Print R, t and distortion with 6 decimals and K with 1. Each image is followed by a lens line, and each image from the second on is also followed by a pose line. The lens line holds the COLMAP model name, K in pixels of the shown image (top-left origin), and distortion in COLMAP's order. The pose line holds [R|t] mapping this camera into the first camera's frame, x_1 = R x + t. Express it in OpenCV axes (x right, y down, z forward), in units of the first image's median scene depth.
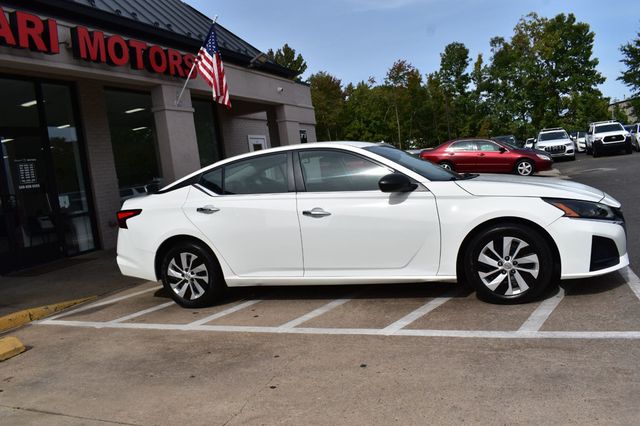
lens RADIAL K [[517.5, 0, 320.0], [0, 517.5, 213.0], [0, 0, 1]] dist [-0.090065, -0.000392]
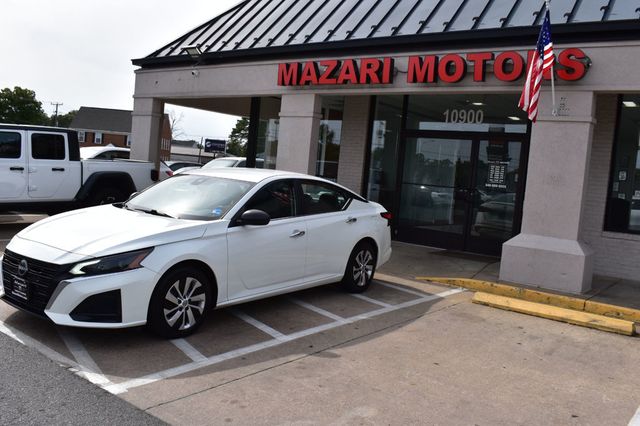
lens RADIAL K [[585.6, 0, 320.0], [0, 585.6, 213.0], [0, 0, 1]] dist [-0.082386, -0.000319]
pose [[-0.292541, 0.166827, -0.941588, 0.919770], [-0.132501, 0.968094, 0.212690, -0.260048], [0.947029, 0.186982, -0.261102, 1.162223]]
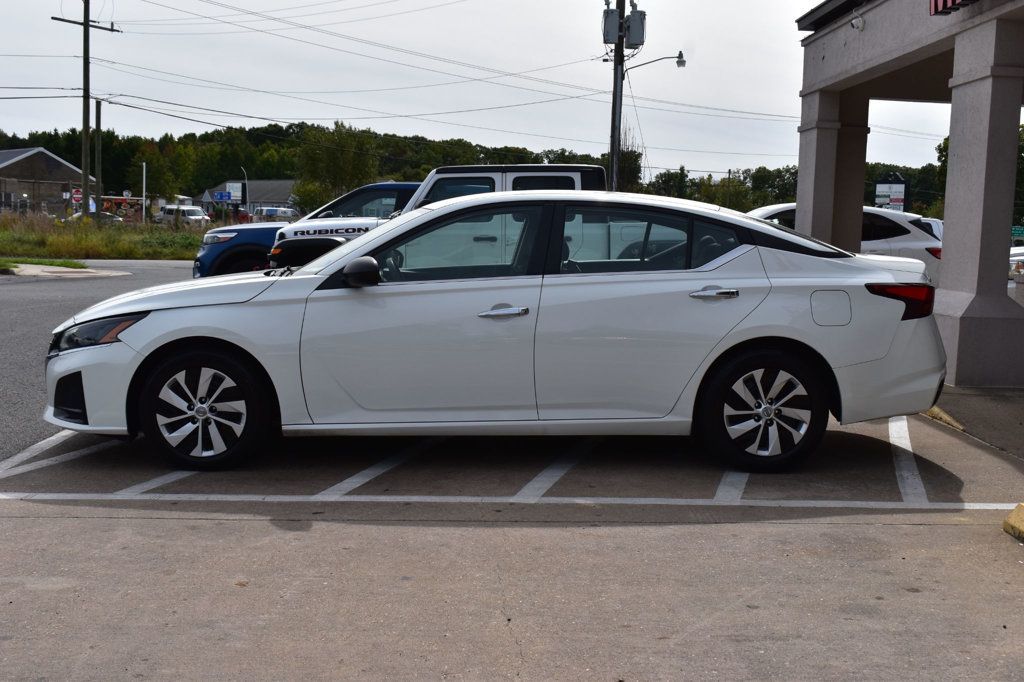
lens RADIAL K [[1217.4, 0, 512.0], [0, 1217.4, 341.0], [0, 0, 1]] dist [-0.040331, -0.046864]
pose [[-0.922174, 0.130435, -0.364117, 0.407779], [0.050669, 0.974047, 0.220601, -0.208954], [0.383441, 0.184983, -0.904850, 1.719672]]
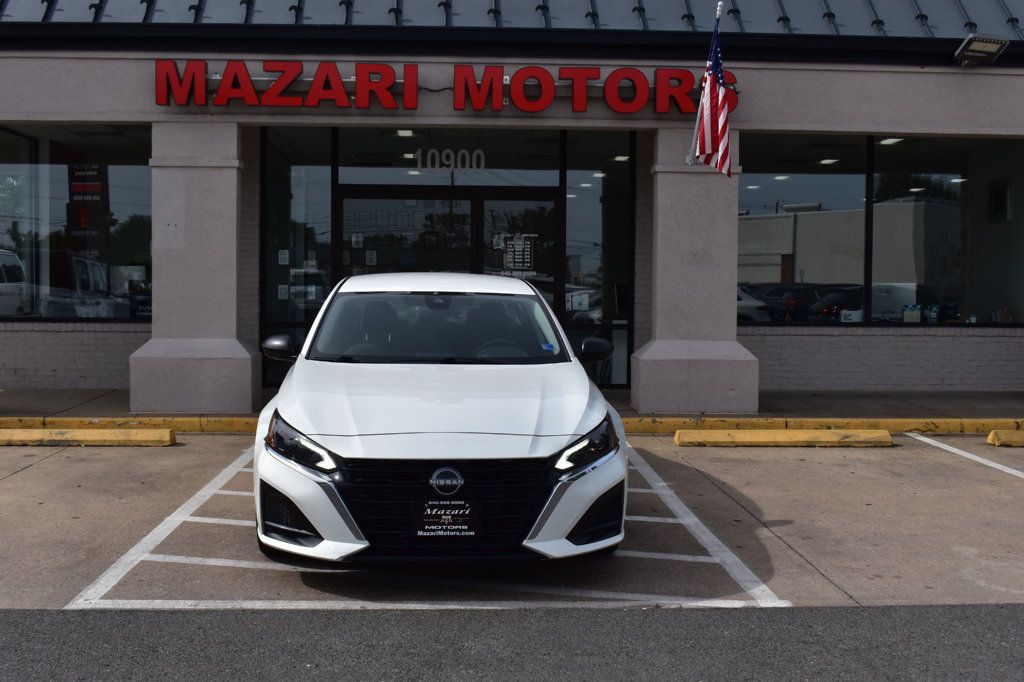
lens RADIAL K [[1217.4, 0, 512.0], [0, 1217.4, 341.0], [0, 0, 1]] dist [-0.040331, -0.046864]
pose [[0.409122, 0.170393, -0.896429, 1.110952], [-0.138212, 0.982647, 0.123703, -0.199002], [0.901951, 0.073288, 0.425573, 0.338929]]
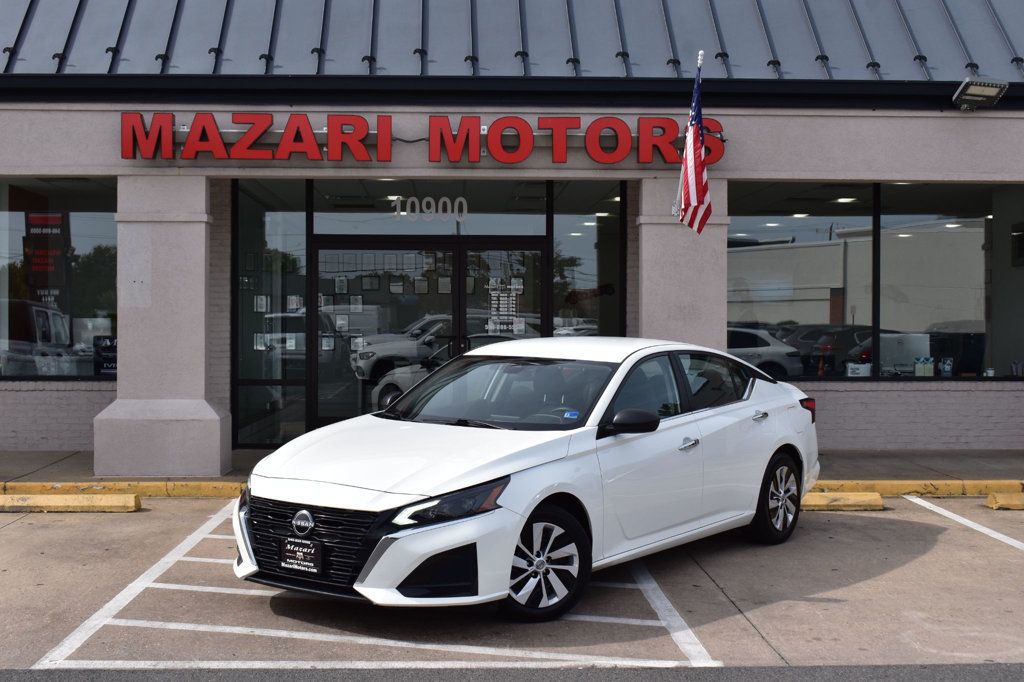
lens RADIAL K [[1399.8, 0, 512.0], [0, 1399.8, 341.0], [0, 0, 1]] dist [-0.038941, 0.037533]
pose [[0.397148, 0.139739, -0.907054, 1.286487], [-0.132186, 0.986744, 0.094139, -0.247286], [0.908185, 0.082513, 0.410355, 0.312069]]
